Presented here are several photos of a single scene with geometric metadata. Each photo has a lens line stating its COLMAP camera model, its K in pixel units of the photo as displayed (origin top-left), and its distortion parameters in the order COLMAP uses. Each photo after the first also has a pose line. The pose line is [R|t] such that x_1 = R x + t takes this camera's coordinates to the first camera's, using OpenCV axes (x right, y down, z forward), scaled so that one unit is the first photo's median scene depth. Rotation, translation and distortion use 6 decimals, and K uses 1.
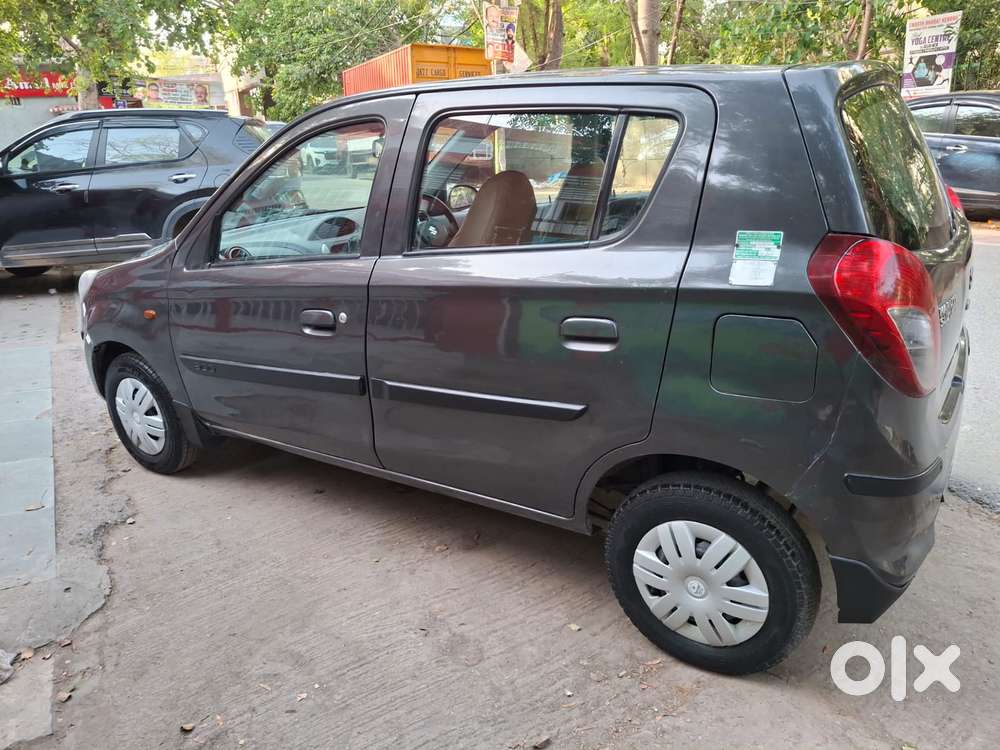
lens RADIAL K [[747.2, 0, 495.7], [0, 747.2, 376.0], [0, 0, 1]] dist [0.027439, -0.083557]
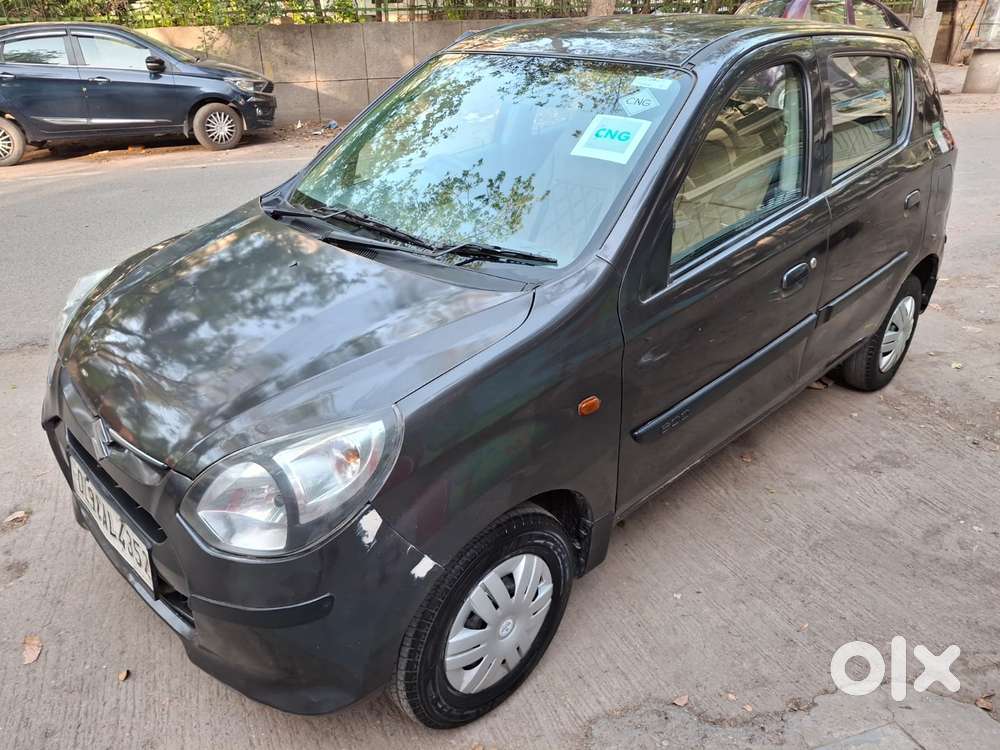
lens RADIAL K [[757.1, 0, 501.9], [0, 757.1, 354.4], [0, 0, 1]] dist [-0.011940, -0.000573]
pose [[0.187483, -0.343556, 0.920228, -1.450756], [0.293687, 0.913592, 0.281244, -0.415716], [-0.937336, 0.217530, 0.272181, 1.335316]]
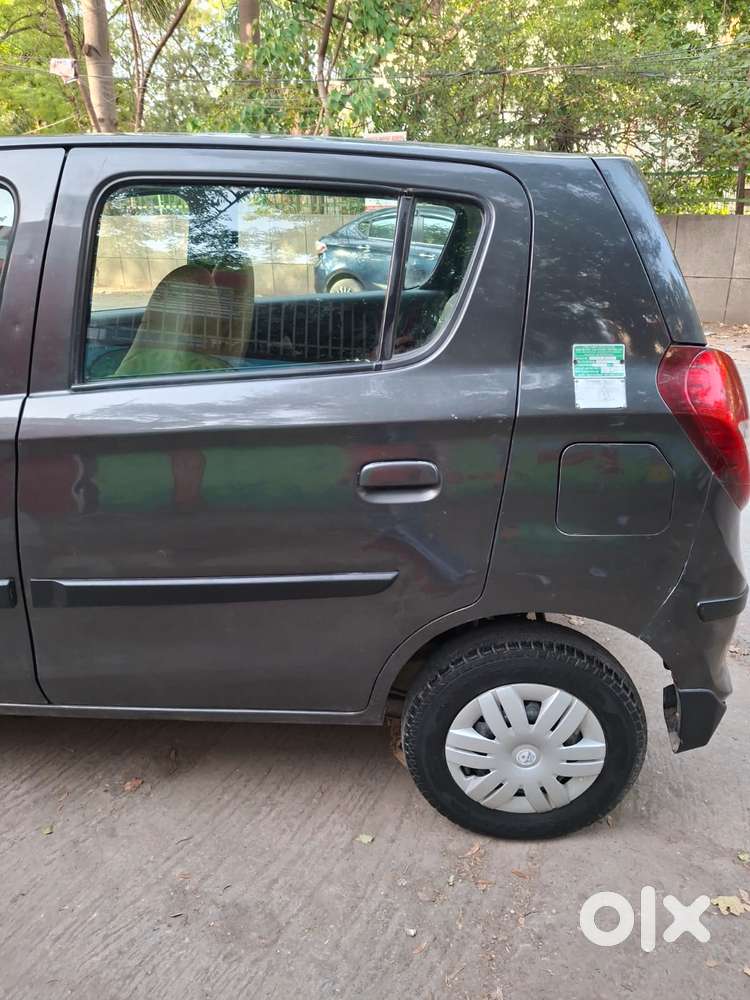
lens RADIAL K [[757.5, 0, 377.1], [0, 757.5, 496.5], [0, 0, 1]] dist [-0.003201, -0.011868]
pose [[0.855423, -0.126042, 0.502359, -0.272920], [0.116925, 0.991893, 0.049766, -0.077124], [-0.504559, 0.016167, 0.863226, 0.313301]]
